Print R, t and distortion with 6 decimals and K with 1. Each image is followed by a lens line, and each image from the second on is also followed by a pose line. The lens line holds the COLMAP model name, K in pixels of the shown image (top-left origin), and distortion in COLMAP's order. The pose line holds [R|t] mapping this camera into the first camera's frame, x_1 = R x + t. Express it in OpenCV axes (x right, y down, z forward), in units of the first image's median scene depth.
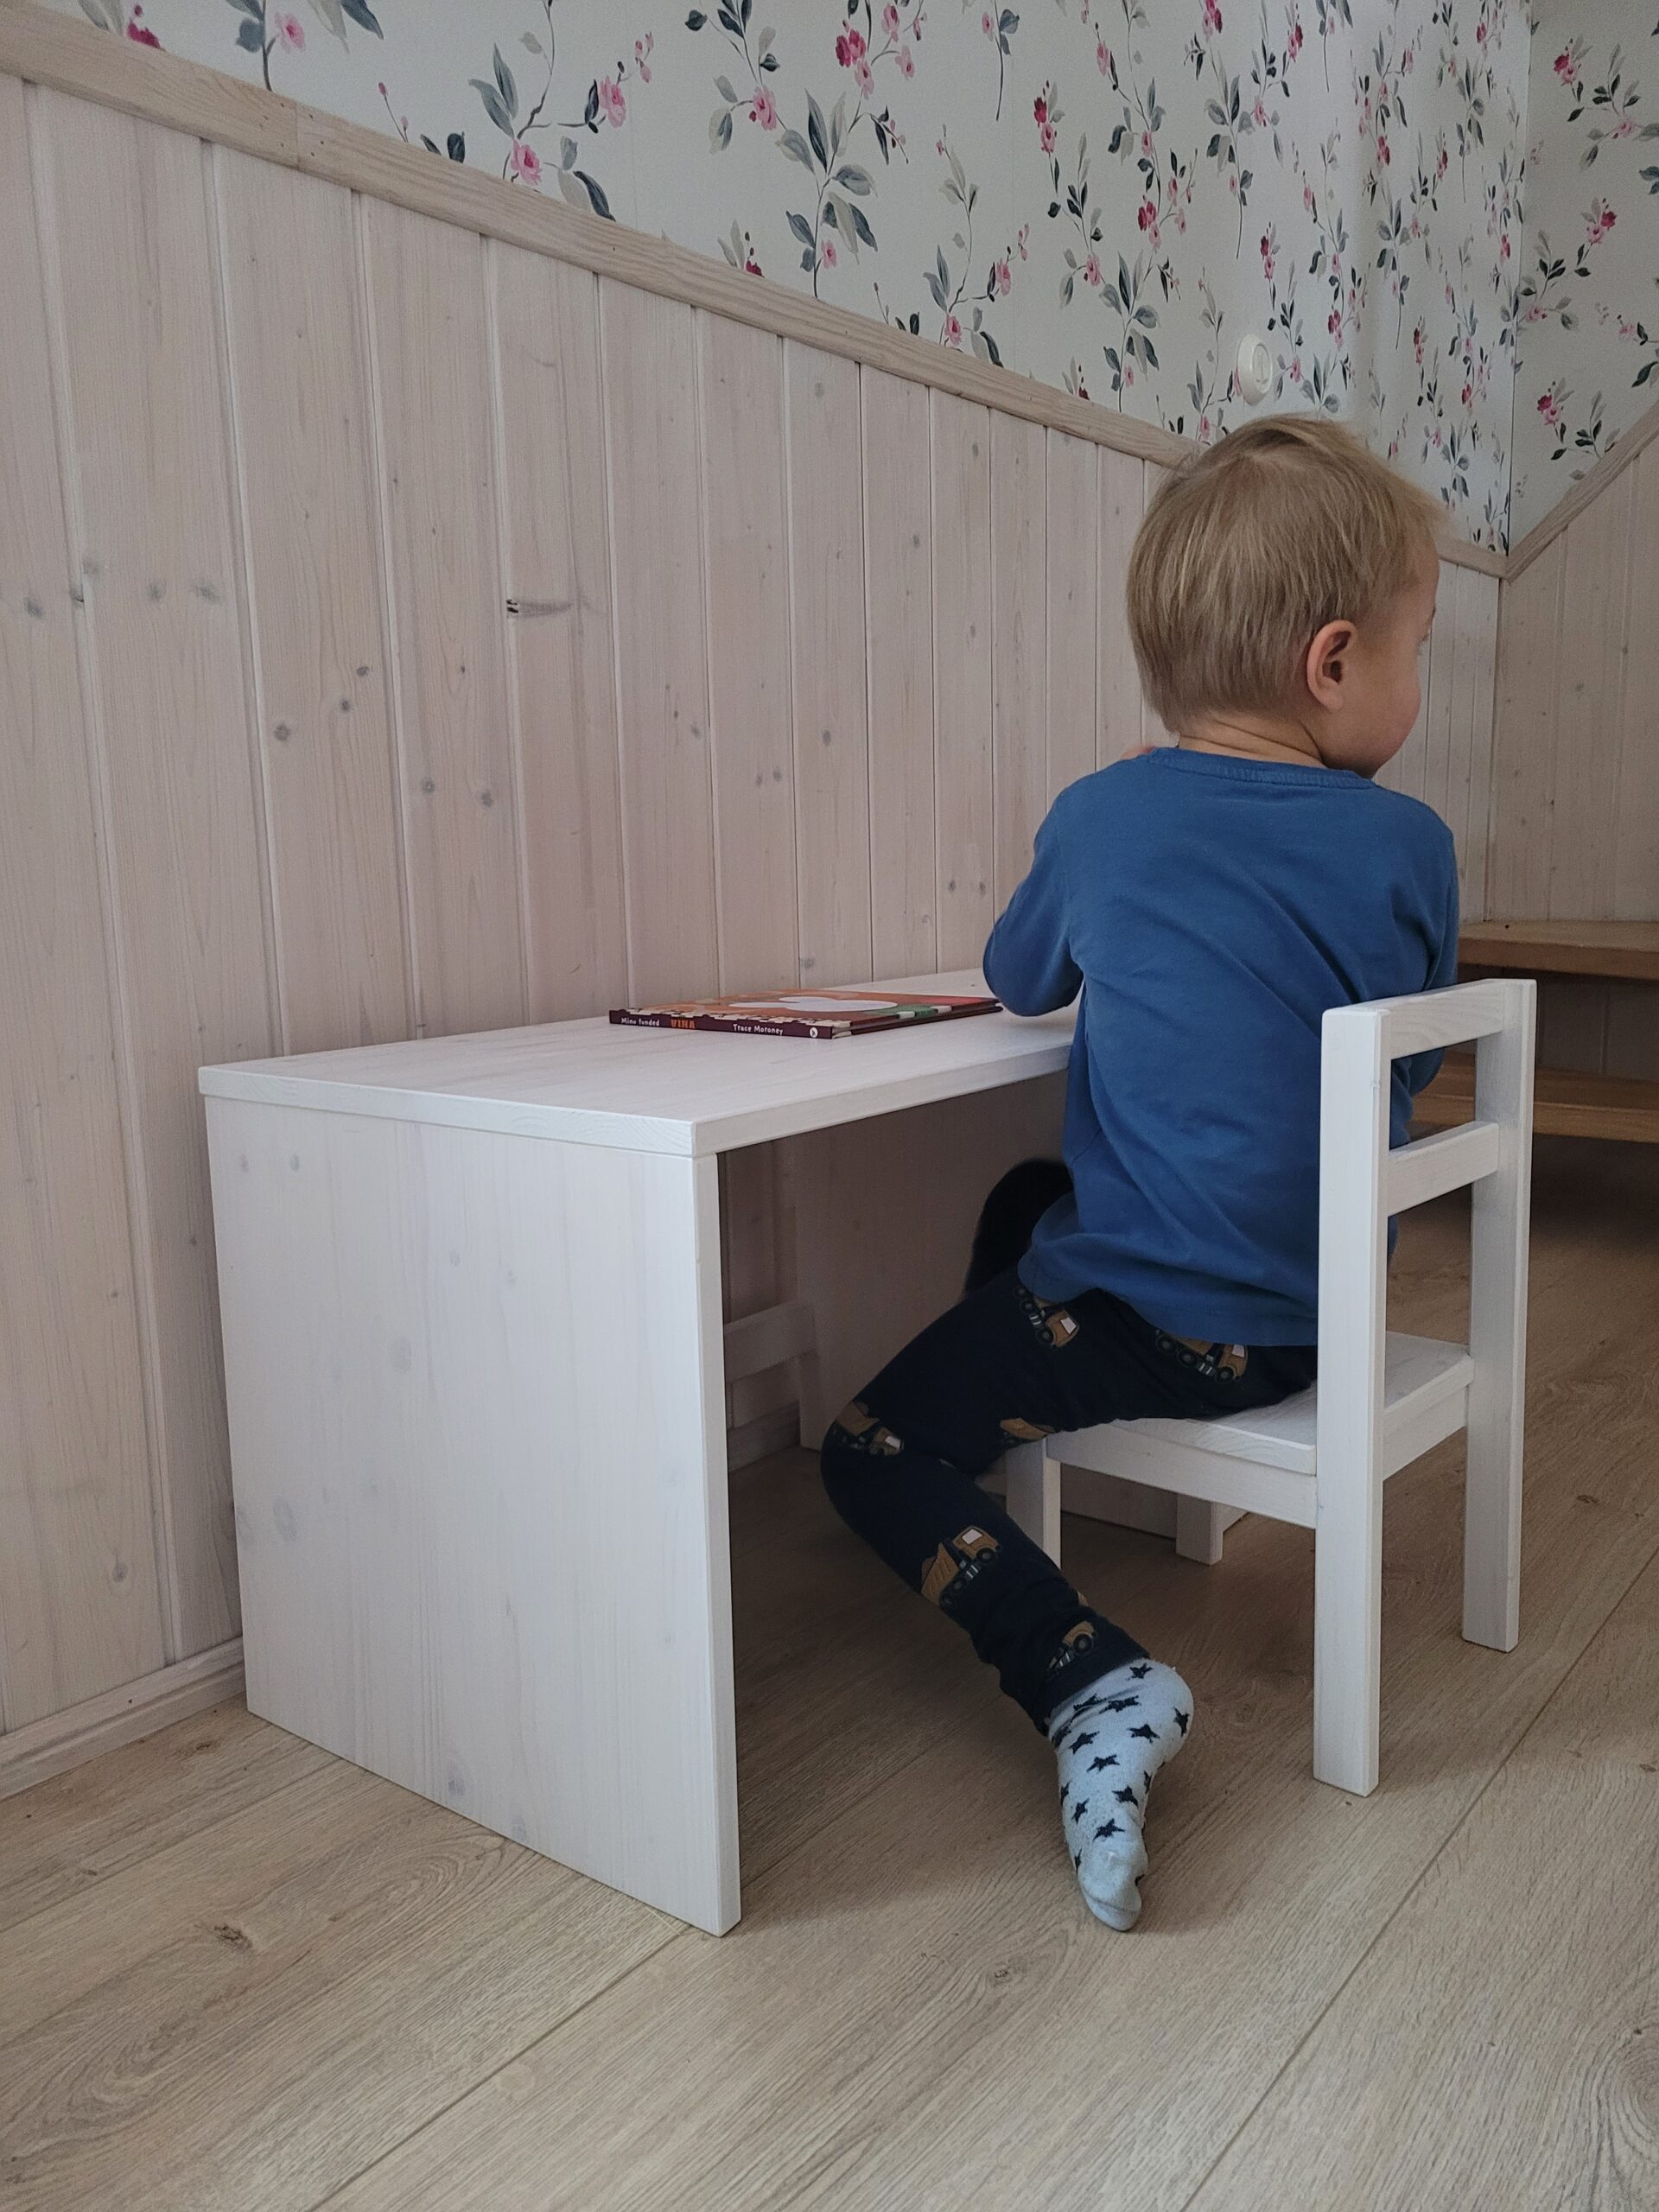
lens RADIAL K [[1681.8, 0, 871.7], [0, 1681.8, 1096.6], [0, 0, 1]] dist [0.040697, -0.037177]
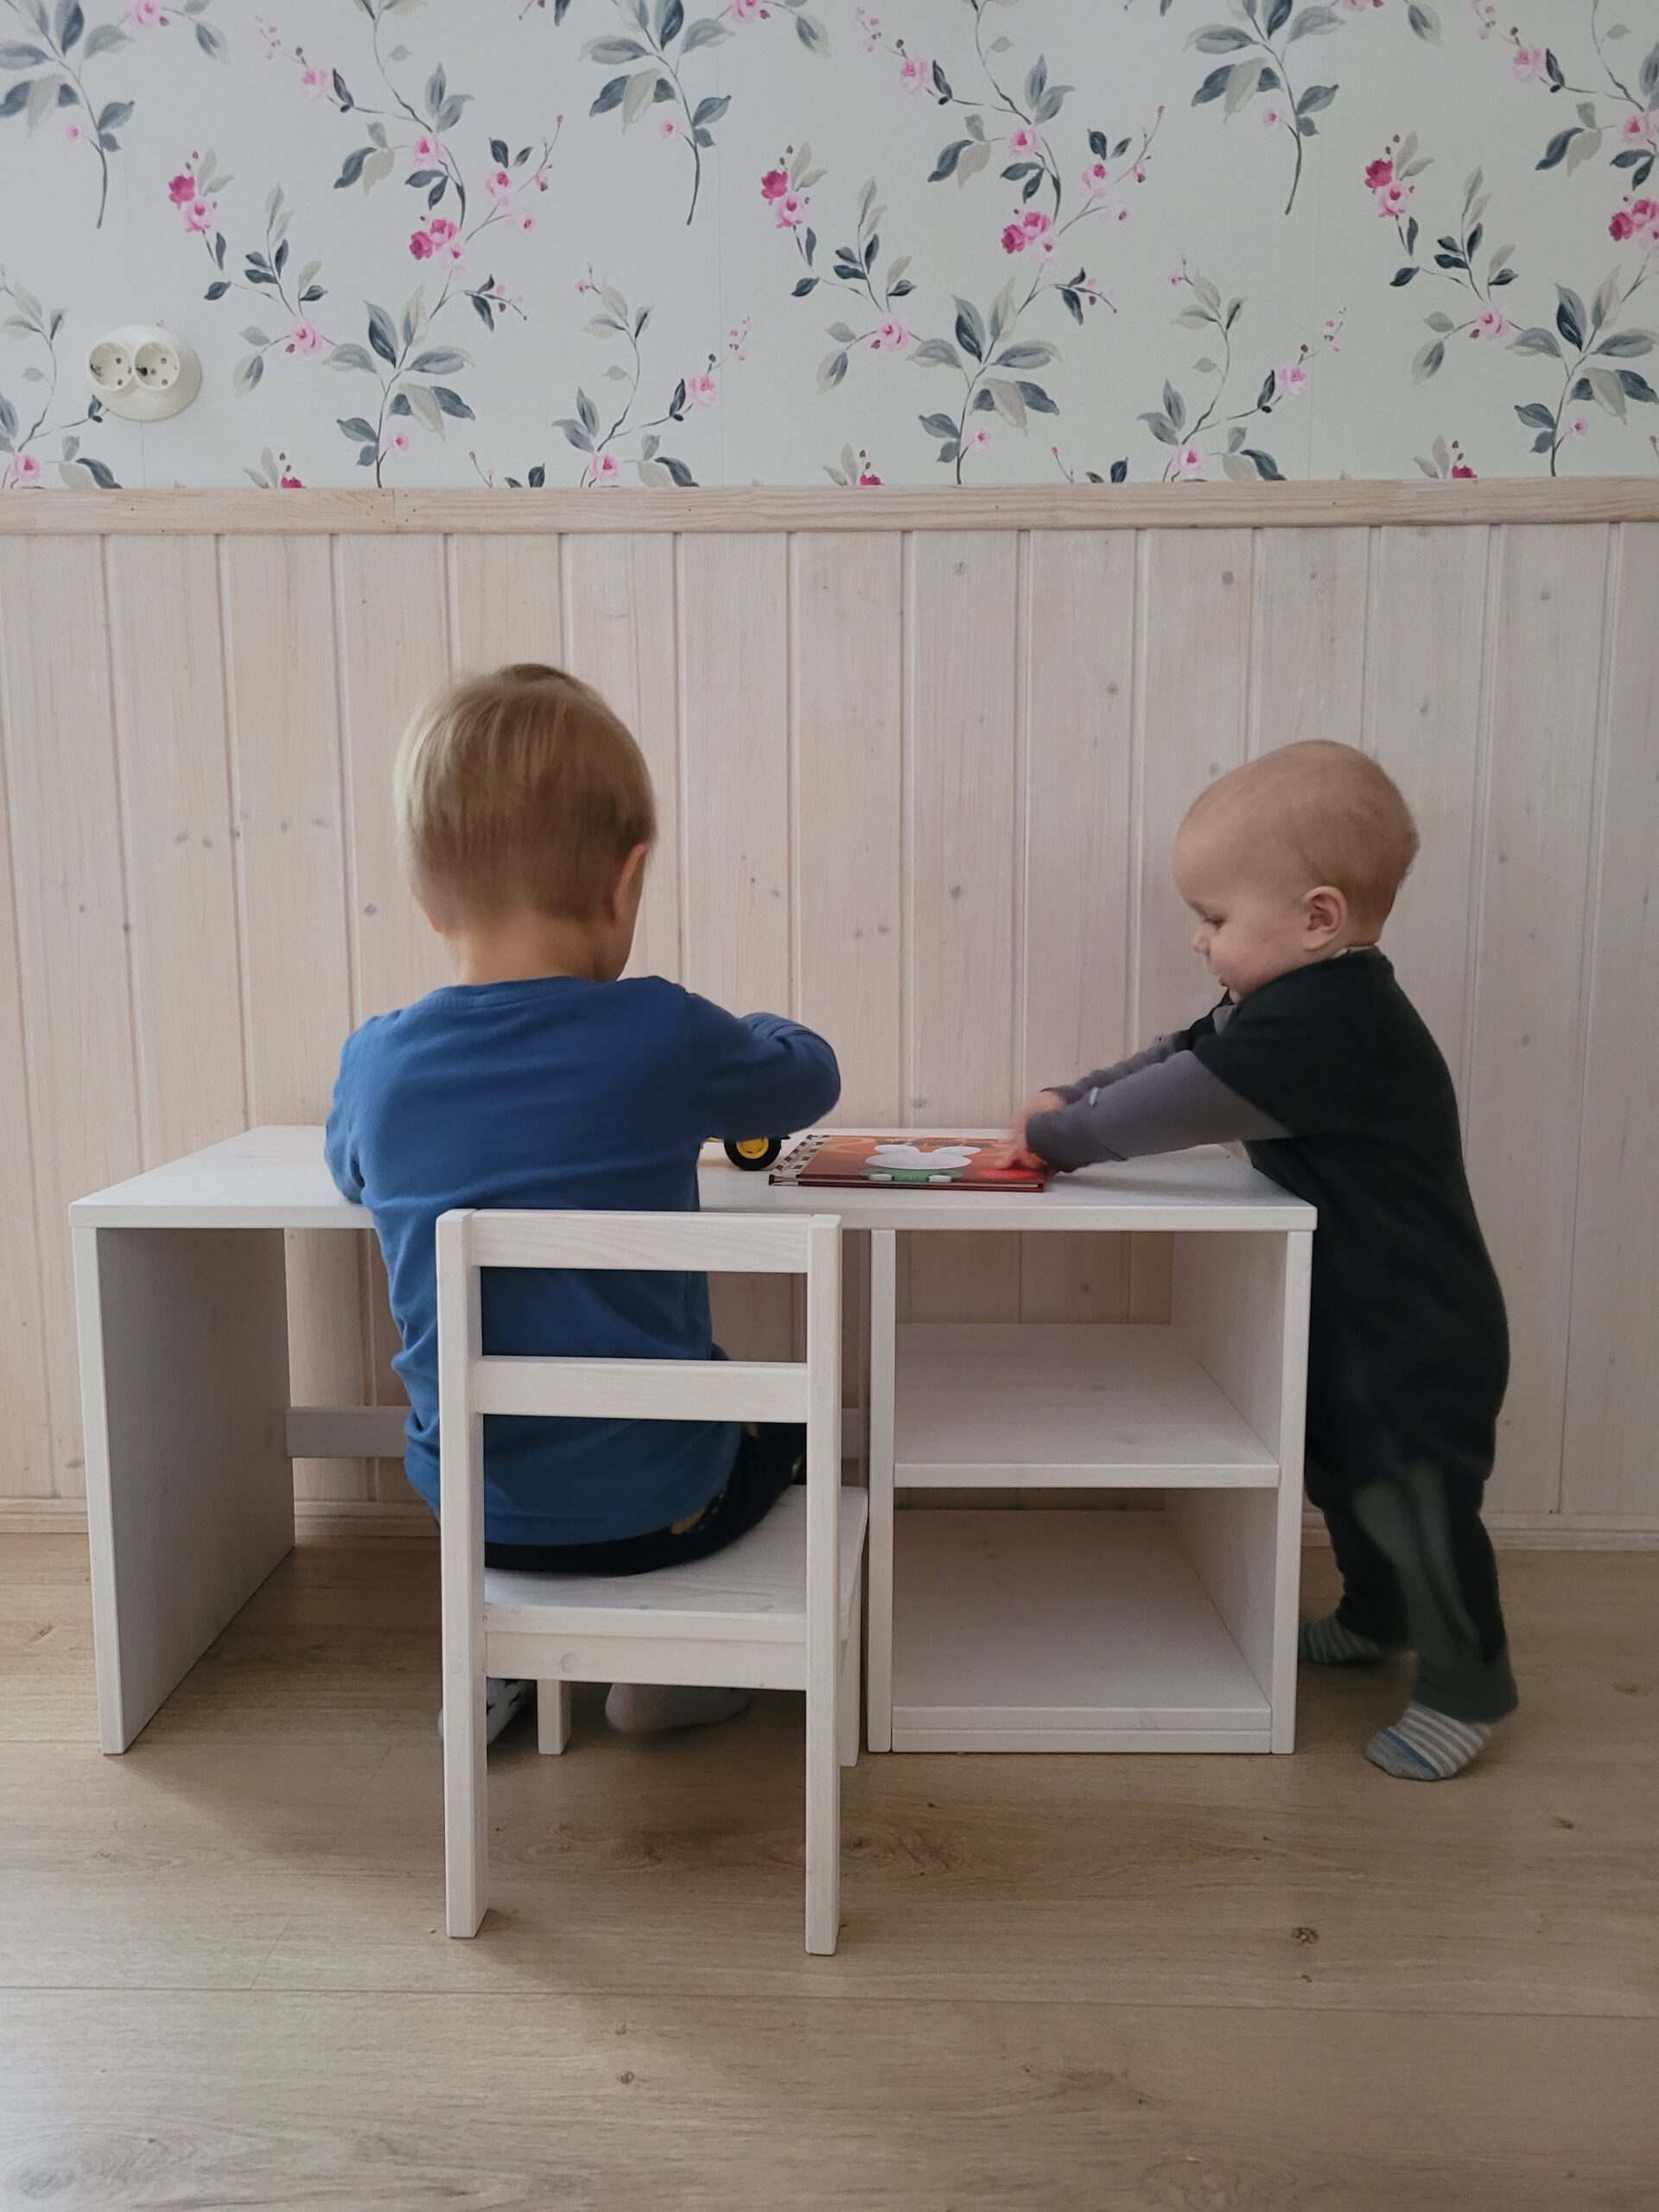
lens RADIAL K [[1681.8, 0, 841.2], [0, 1681.8, 1101.8], [0, 0, 1]] dist [0.040697, -0.037177]
pose [[0.587291, 0.120434, -0.800366, 0.964789], [-0.133117, 0.989774, 0.051256, -0.157275], [0.798354, 0.076440, 0.597317, 0.400180]]
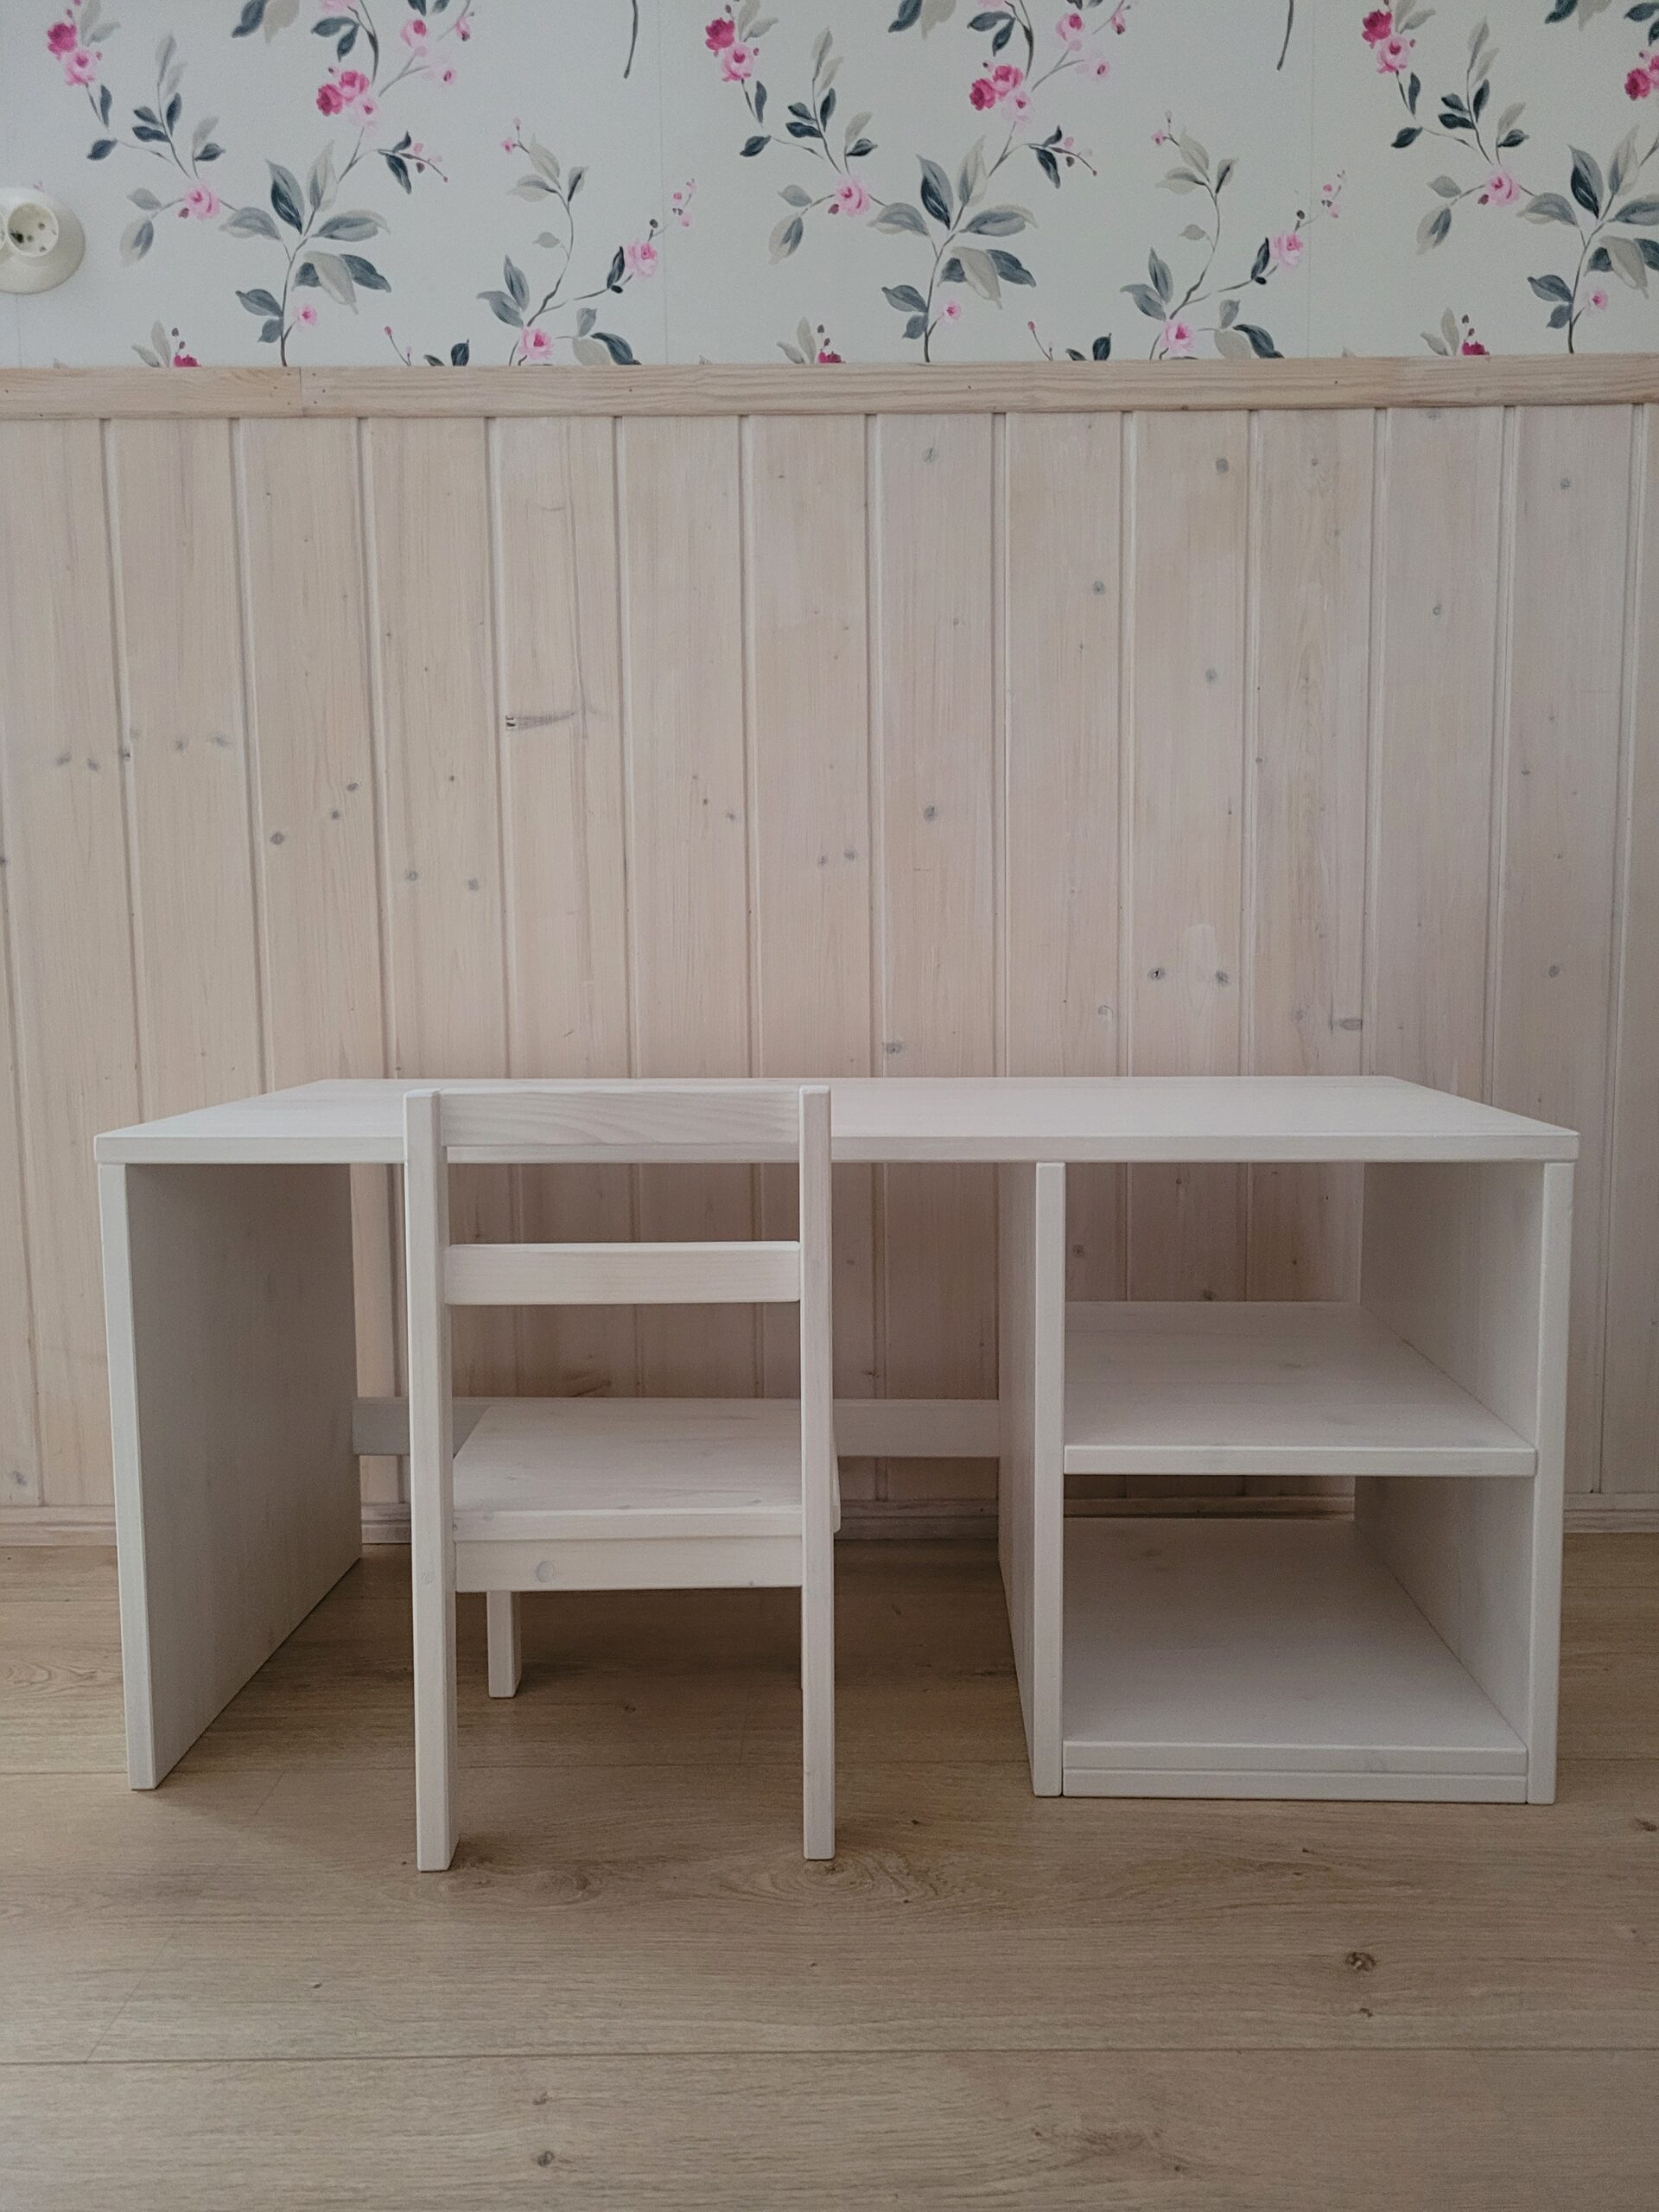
lens RADIAL K [[1681.8, 0, 866.5], [0, 1681.8, 1097.8], [0, 0, 1]] dist [0.040697, -0.037177]
pose [[0.612107, 0.088739, -0.785780, 0.874829], [-0.122090, 0.992374, 0.016965, -0.080087], [0.781293, 0.085551, 0.618273, 0.487331]]
